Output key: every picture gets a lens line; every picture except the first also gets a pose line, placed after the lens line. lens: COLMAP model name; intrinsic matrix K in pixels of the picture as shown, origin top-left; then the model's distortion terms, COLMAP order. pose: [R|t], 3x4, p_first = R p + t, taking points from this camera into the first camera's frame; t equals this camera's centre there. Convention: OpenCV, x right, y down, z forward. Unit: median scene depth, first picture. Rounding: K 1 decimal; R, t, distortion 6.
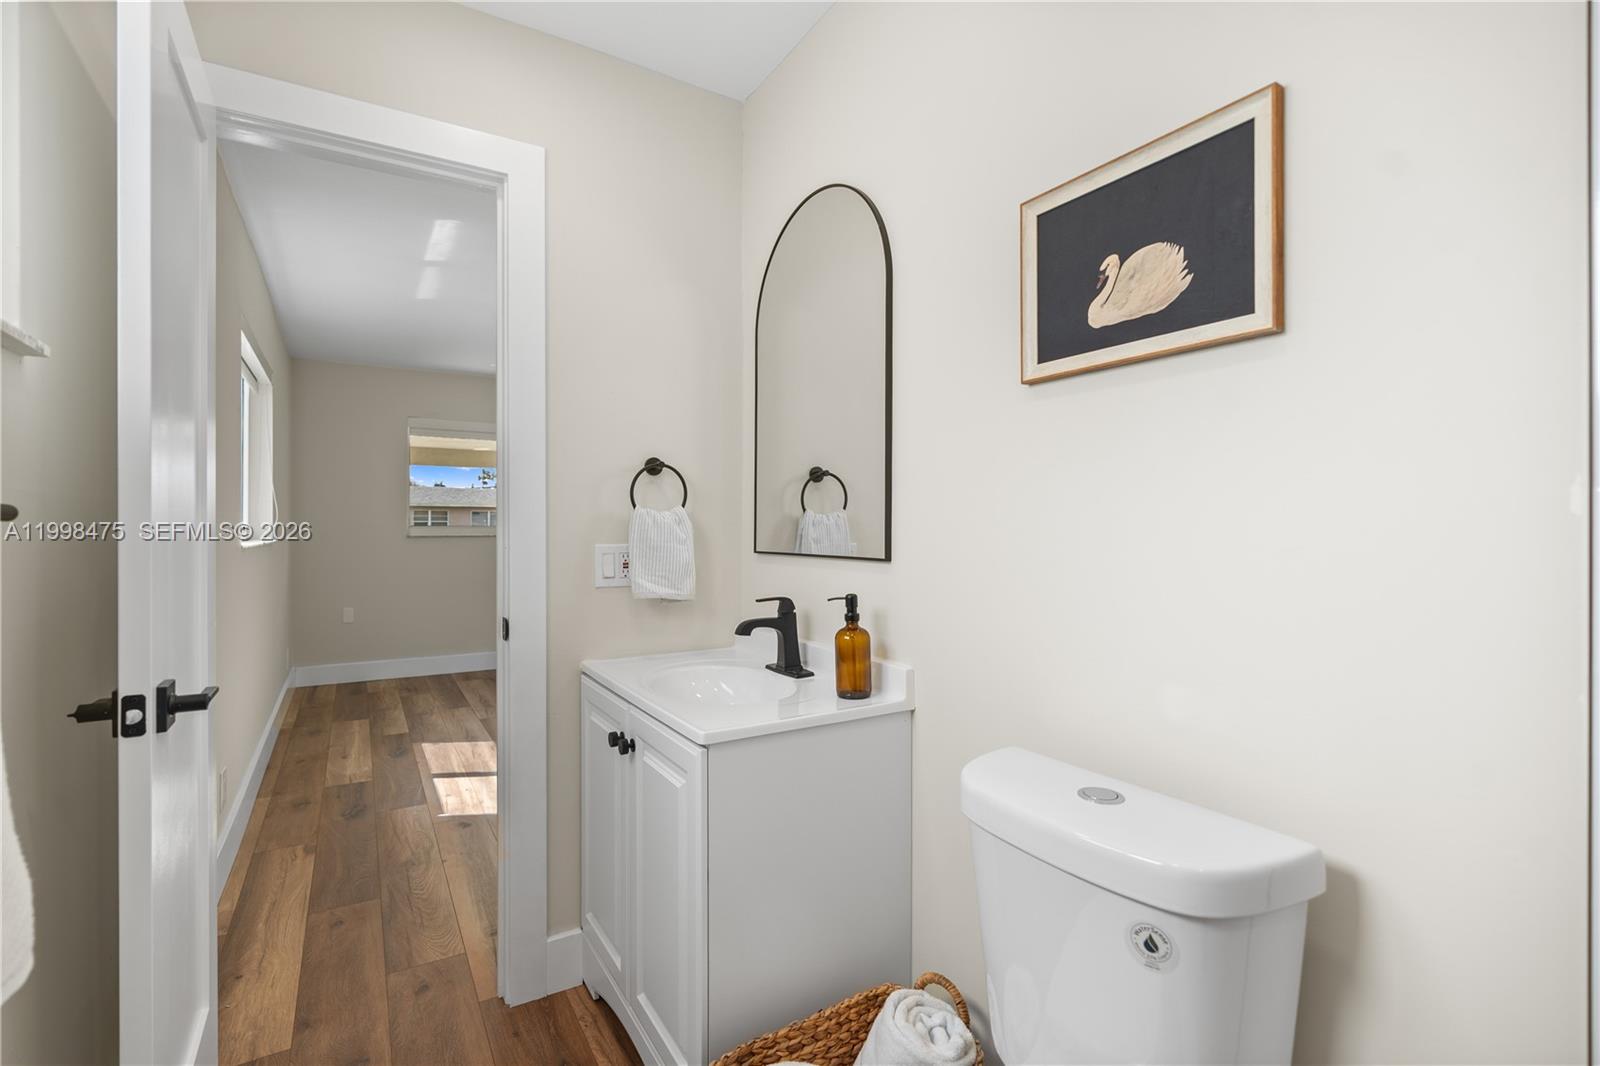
lens RADIAL K [[727.0, 0, 799.0], [0, 727.0, 526.4], [0, 0, 1]] dist [-0.011183, 0.004661]
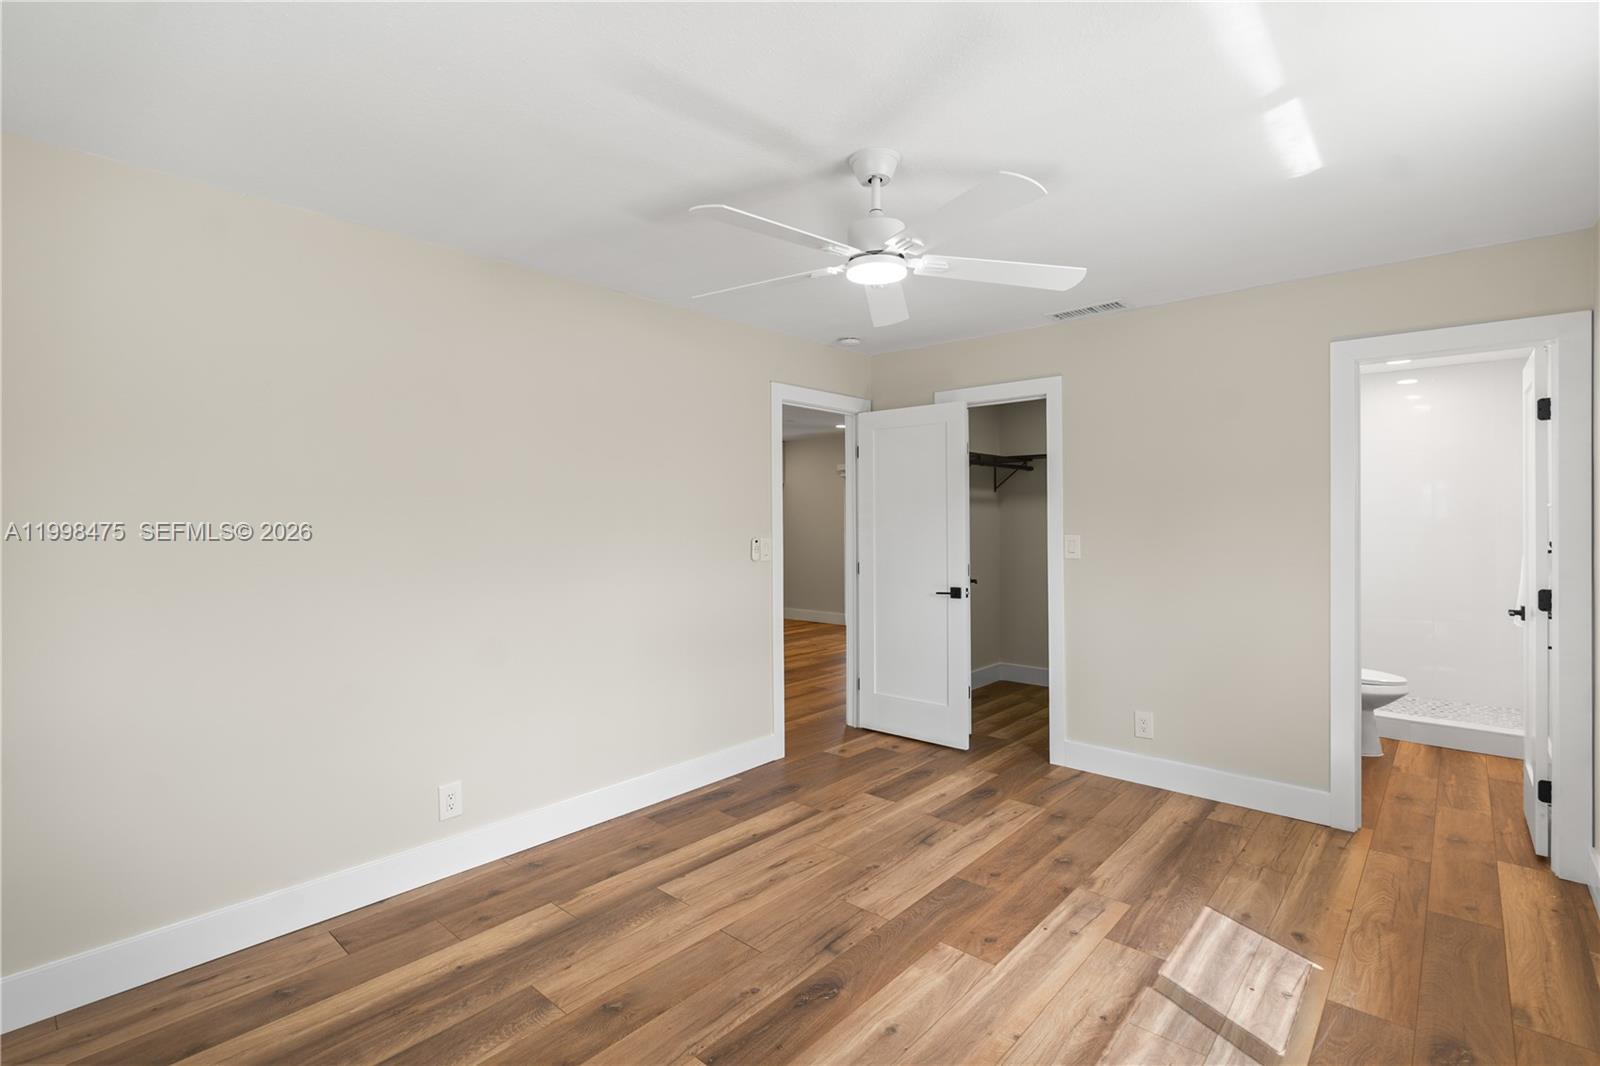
lens RADIAL K [[727.0, 0, 799.0], [0, 727.0, 526.4], [0, 0, 1]] dist [-0.011183, 0.004661]
pose [[-0.274344, -0.001135, 0.961631, -1.112433], [0.008583, 0.999957, 0.003629, -0.065458], [-0.961593, 0.009250, -0.274322, 1.795628]]
